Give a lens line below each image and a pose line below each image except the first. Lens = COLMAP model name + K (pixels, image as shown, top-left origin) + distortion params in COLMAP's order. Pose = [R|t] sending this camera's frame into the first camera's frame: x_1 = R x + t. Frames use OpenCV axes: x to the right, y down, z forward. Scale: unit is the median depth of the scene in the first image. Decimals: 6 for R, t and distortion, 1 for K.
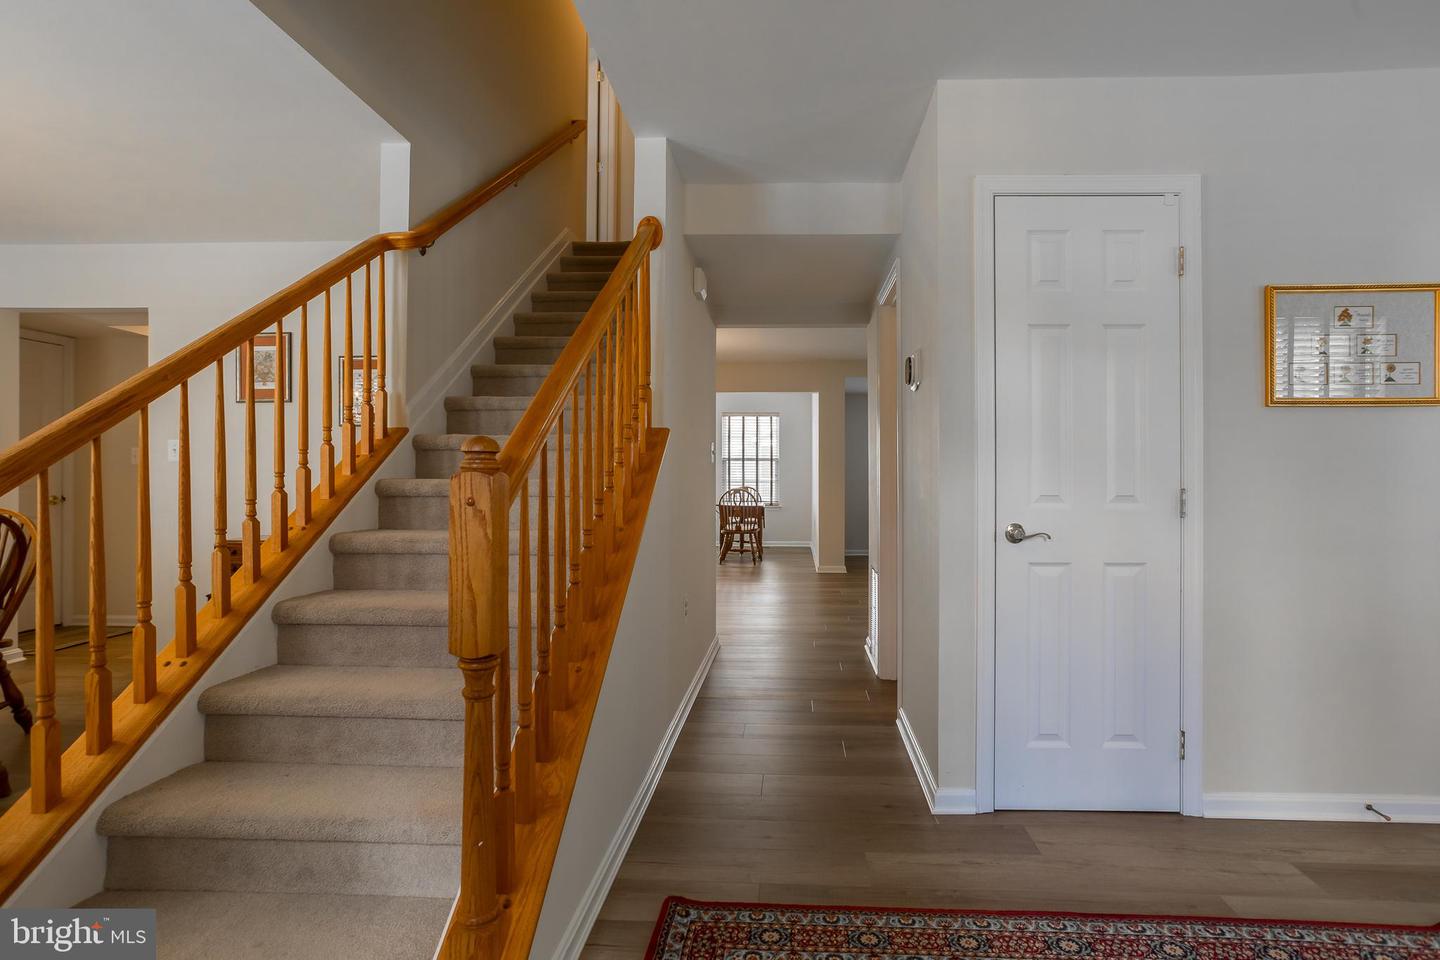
lens RADIAL K [[709.6, 0, 780.0], [0, 709.6, 466.7], [0, 0, 1]] dist [-0.024832, 0.011848]
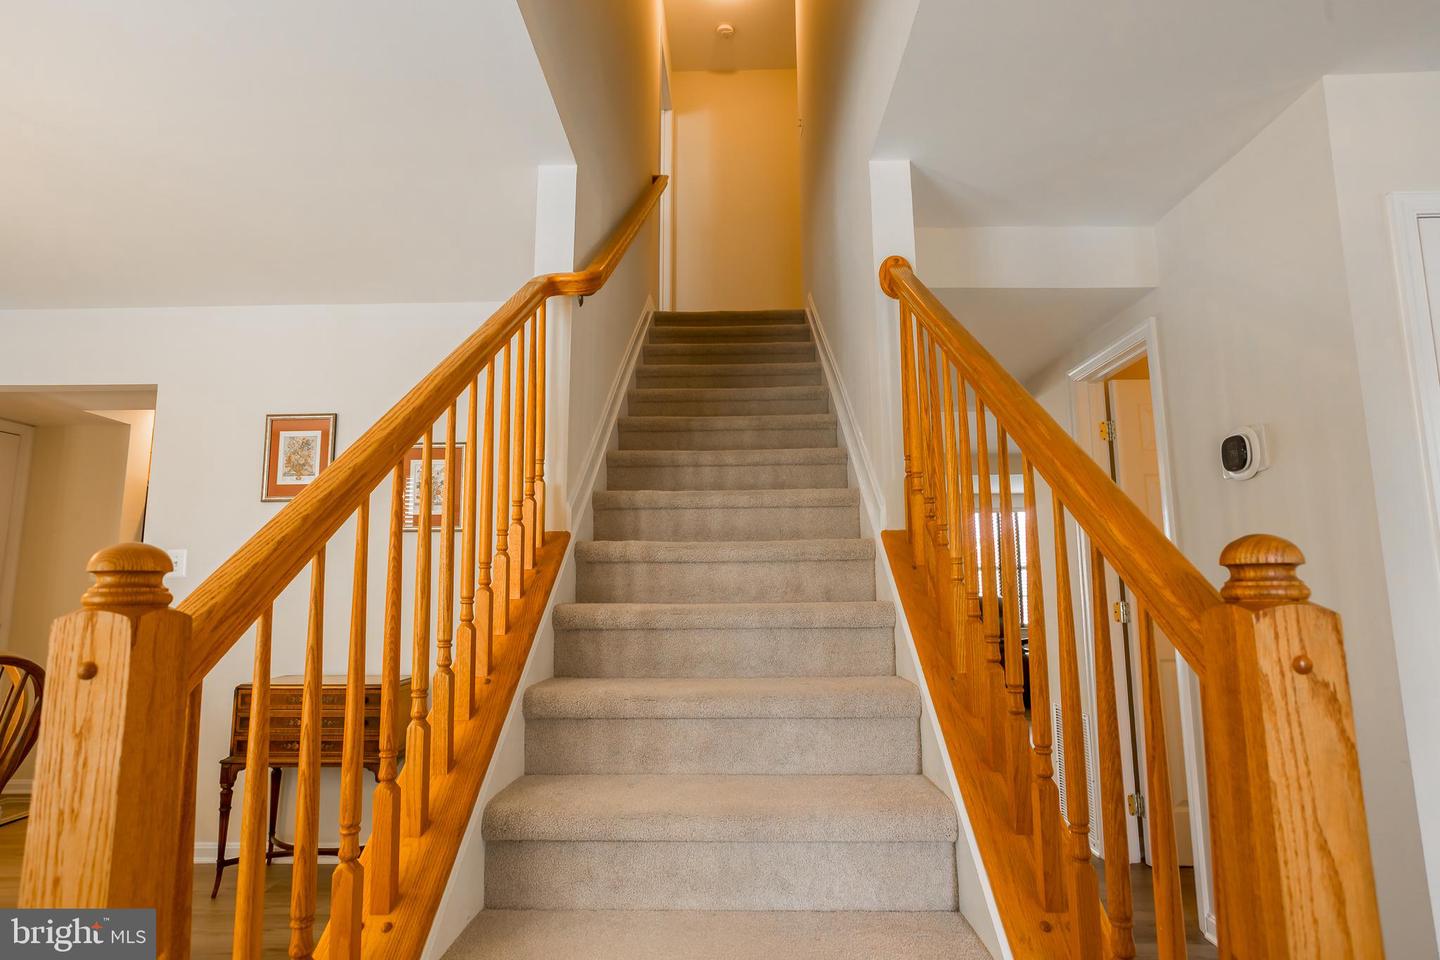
lens RADIAL K [[797.0, 0, 765.0], [0, 797.0, 464.6], [0, 0, 1]] dist [-0.037165, 0.013462]
pose [[0.999929, -0.003532, 0.011421, -0.349870], [0.005129, 0.989701, -0.143055, -0.005549], [-0.010798, 0.143104, 0.989649, 0.185786]]
